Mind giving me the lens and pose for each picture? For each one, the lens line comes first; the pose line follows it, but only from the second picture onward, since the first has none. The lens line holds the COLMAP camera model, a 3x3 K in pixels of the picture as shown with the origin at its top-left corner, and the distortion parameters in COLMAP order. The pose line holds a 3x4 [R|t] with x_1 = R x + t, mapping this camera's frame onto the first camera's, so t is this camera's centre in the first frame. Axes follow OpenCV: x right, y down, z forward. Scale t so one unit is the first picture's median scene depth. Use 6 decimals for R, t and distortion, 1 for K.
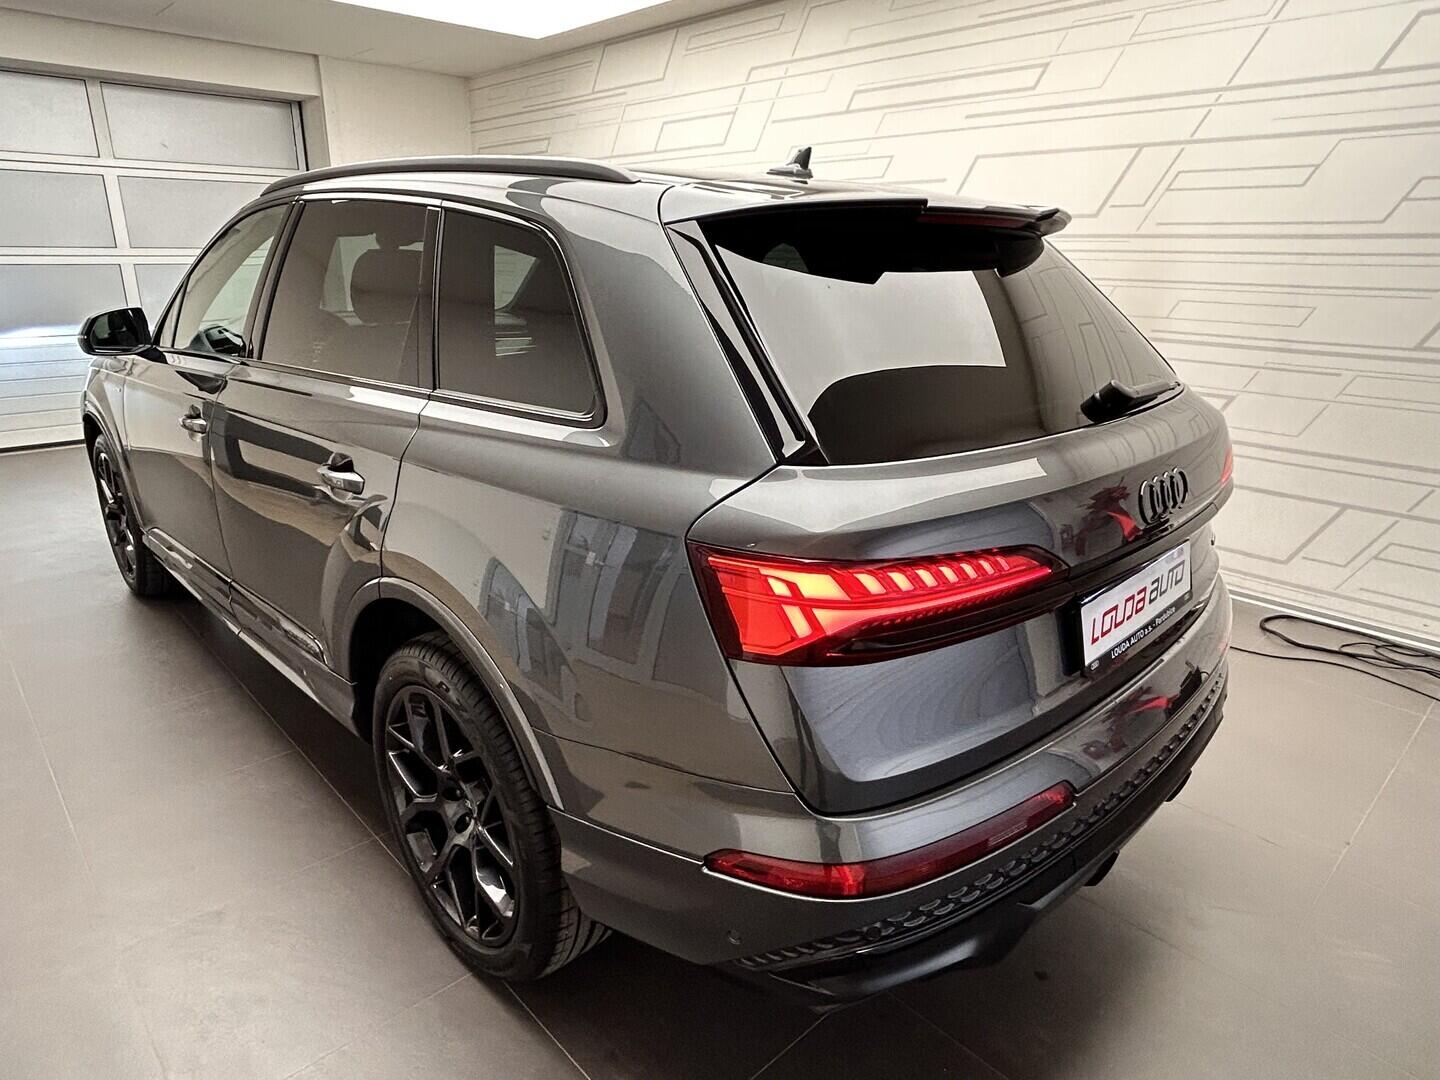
lens RADIAL K [[880.2, 0, 675.1], [0, 880.2, 545.6], [0, 0, 1]] dist [-0.024538, 0.025732]
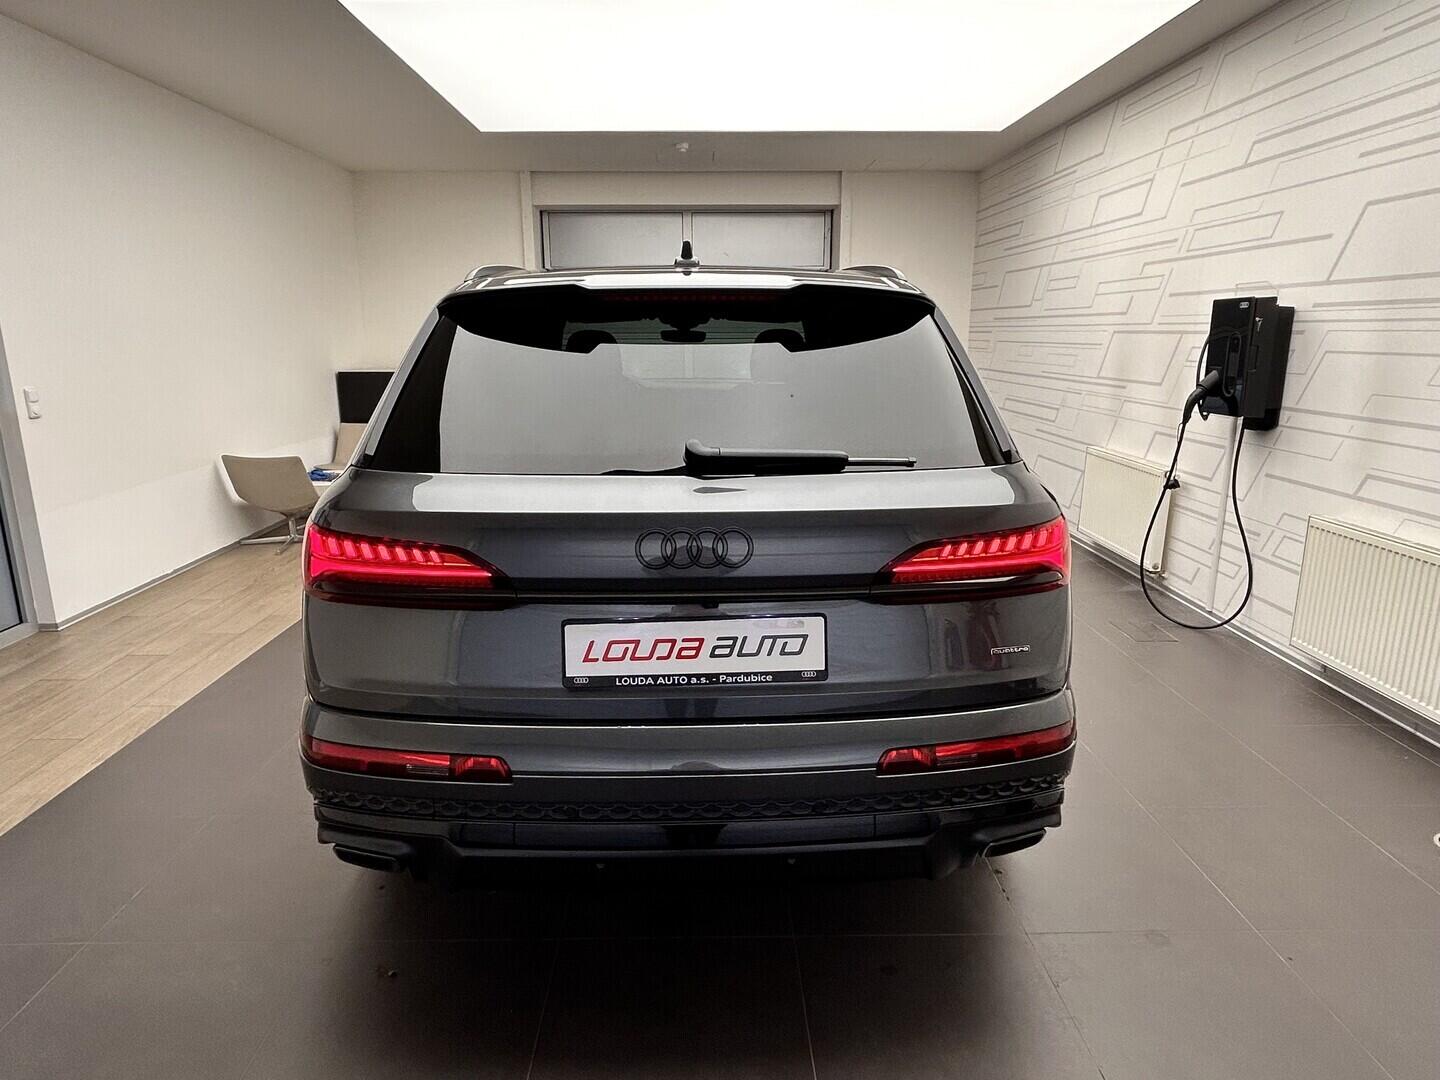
lens RADIAL K [[880.2, 0, 675.1], [0, 880.2, 545.6], [0, 0, 1]] dist [-0.024538, 0.025732]
pose [[0.733669, 0.147628, -0.663276, 0.468180], [-0.204902, 0.978743, -0.008806, -0.017741], [0.647877, 0.142368, 0.748323, 0.071269]]
